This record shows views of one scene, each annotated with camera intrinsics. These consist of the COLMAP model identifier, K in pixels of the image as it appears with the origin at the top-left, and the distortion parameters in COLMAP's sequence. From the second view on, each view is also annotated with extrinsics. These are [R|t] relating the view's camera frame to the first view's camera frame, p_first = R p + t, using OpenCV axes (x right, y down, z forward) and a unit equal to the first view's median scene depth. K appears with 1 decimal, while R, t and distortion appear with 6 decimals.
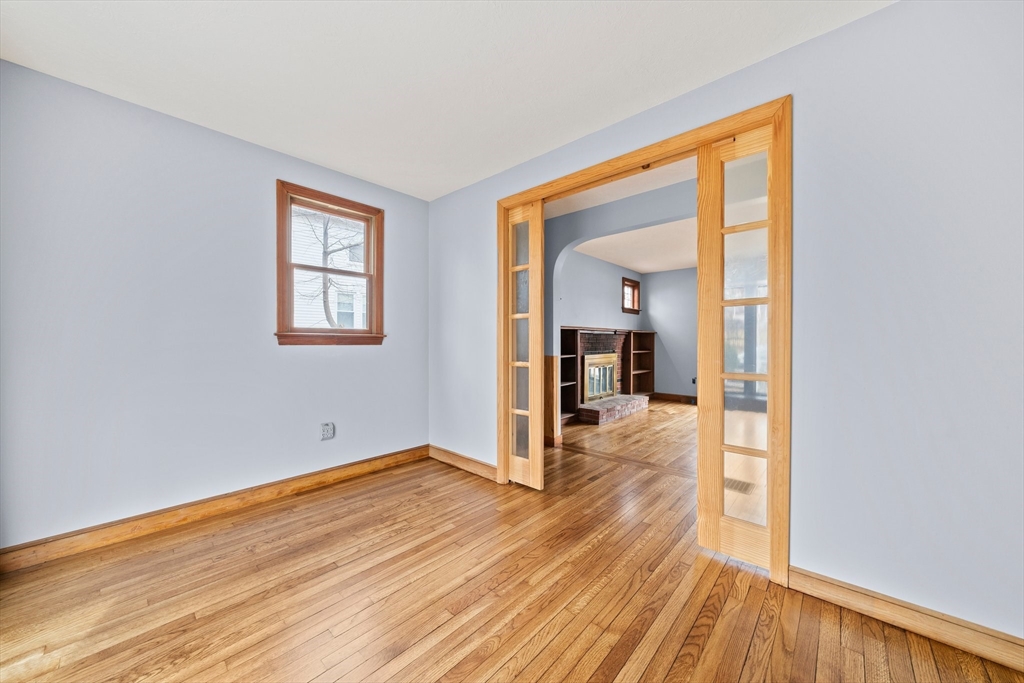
lens RADIAL K [[365.3, 0, 514.4], [0, 365.3, 341.5], [0, 0, 1]] dist [-0.006129, -0.000081]
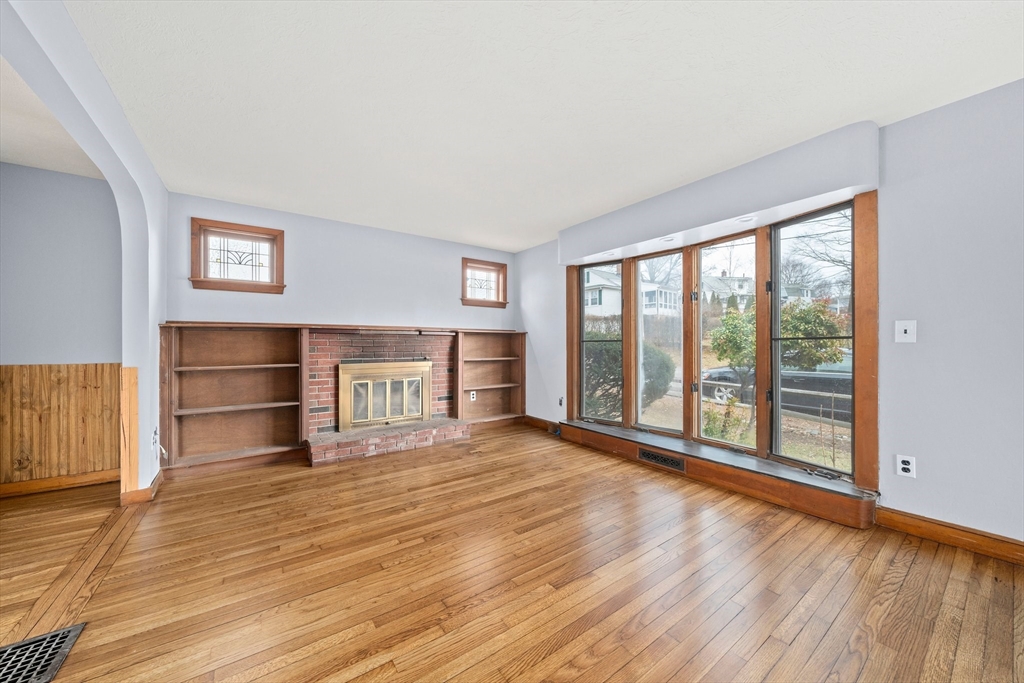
lens RADIAL K [[365.3, 0, 512.6], [0, 365.3, 342.9], [0, 0, 1]] dist [-0.006129, -0.000081]
pose [[0.975871, -0.001595, -0.218342, 1.553901], [0.000706, 0.999991, -0.004151, -0.002907], [0.218347, 0.003897, 0.975863, 0.860823]]
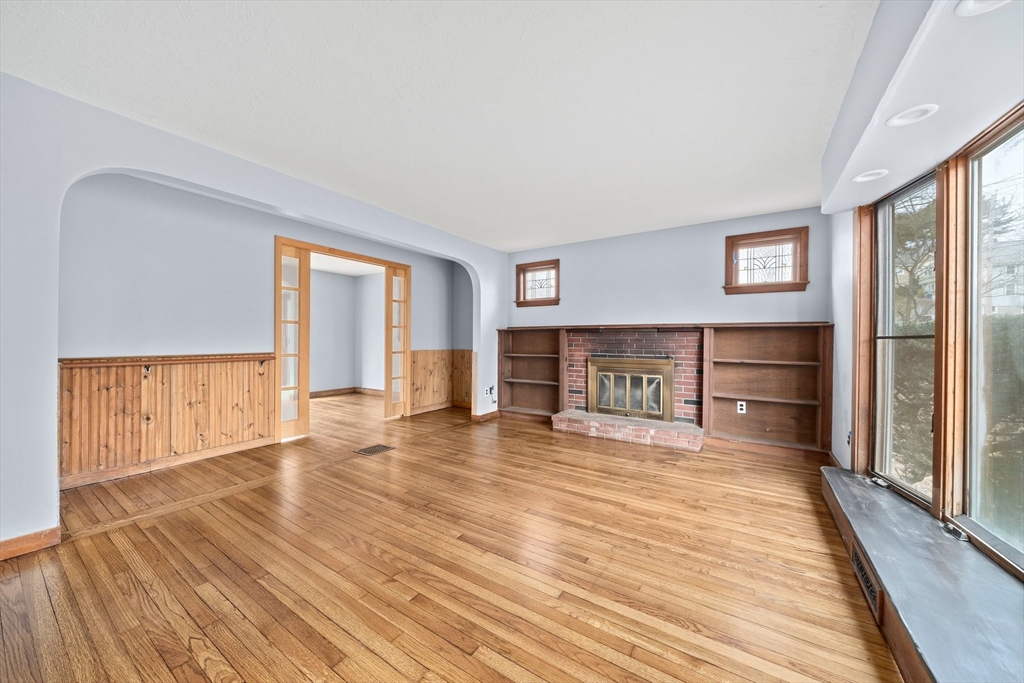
lens RADIAL K [[365.3, 0, 510.5], [0, 365.3, 346.3], [0, 0, 1]] dist [-0.006129, -0.000081]
pose [[0.145086, 0.016357, -0.989284, 2.363698], [-0.006685, 0.999857, 0.015551, -0.004239], [0.989396, 0.004357, 0.145175, 1.571446]]
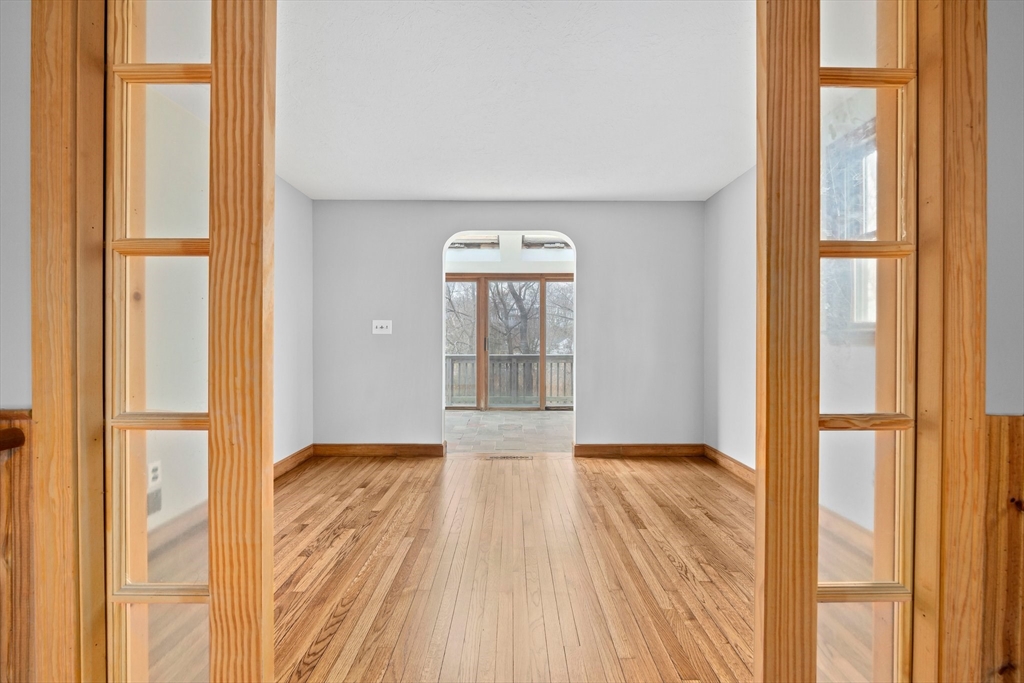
lens RADIAL K [[365.3, 0, 510.8], [0, 365.3, 339.8], [0, 0, 1]] dist [-0.006129, -0.000081]
pose [[-0.744842, 0.001968, -0.667238, 0.478123], [0.001403, 0.999998, 0.001383, -0.002843], [0.667239, 0.000094, -0.744843, 1.236599]]
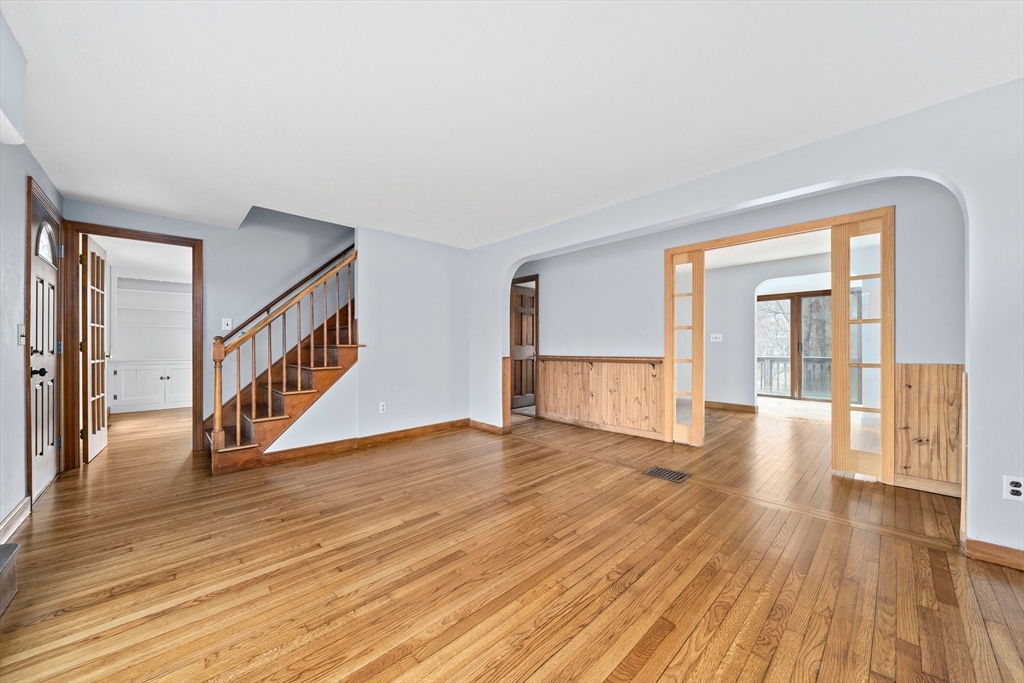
lens RADIAL K [[365.3, 0, 514.4], [0, 365.3, 342.7], [0, 0, 1]] dist [-0.006129, -0.000081]
pose [[-0.997255, 0.005666, 0.073826, 1.176906], [0.005056, 0.999952, -0.008448, -0.002804], [-0.073870, -0.008051, -0.997235, 2.603270]]
